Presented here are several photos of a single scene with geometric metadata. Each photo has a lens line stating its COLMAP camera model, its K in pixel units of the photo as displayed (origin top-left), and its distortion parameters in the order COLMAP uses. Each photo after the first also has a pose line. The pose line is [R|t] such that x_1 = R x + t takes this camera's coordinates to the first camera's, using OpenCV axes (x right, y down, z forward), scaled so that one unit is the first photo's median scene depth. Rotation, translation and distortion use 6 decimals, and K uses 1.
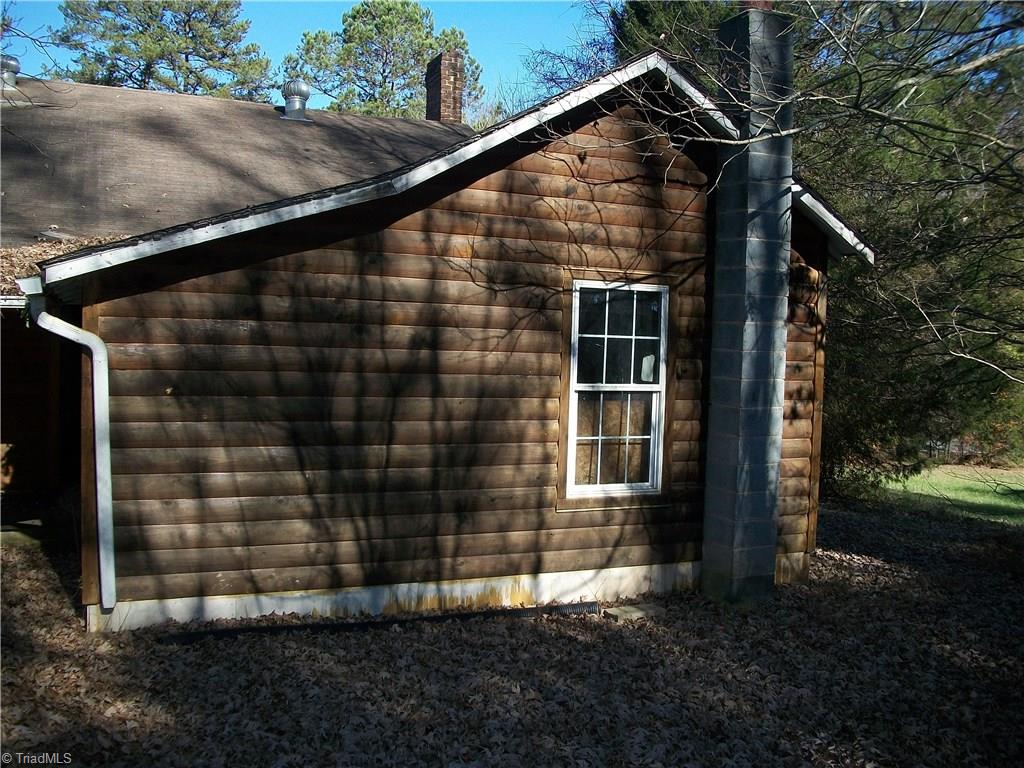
lens RADIAL K [[957.8, 0, 511.8], [0, 957.8, 383.9], [0, 0, 1]] dist [-0.099362, 0.000000]
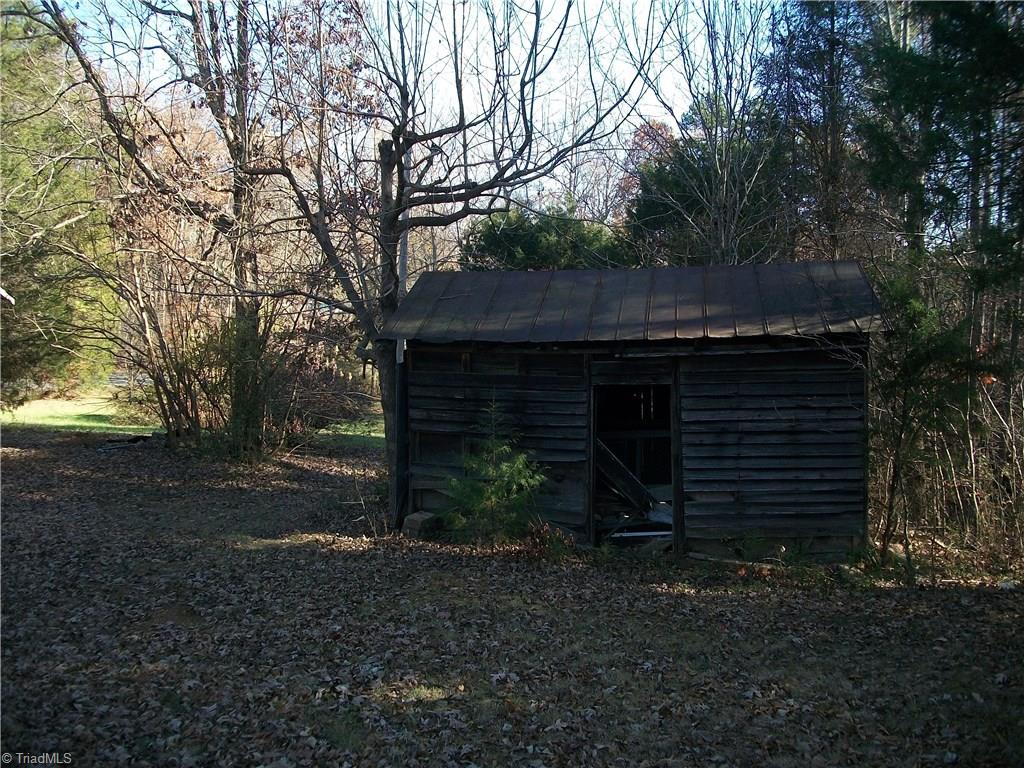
lens RADIAL K [[957.8, 0, 512.0], [0, 957.8, 383.9], [0, 0, 1]] dist [-0.099362, 0.000000]
pose [[0.602628, -0.067147, 0.795192, -0.292493], [0.012309, 0.997117, 0.074870, -0.043222], [-0.797927, -0.035330, 0.601717, -0.549617]]
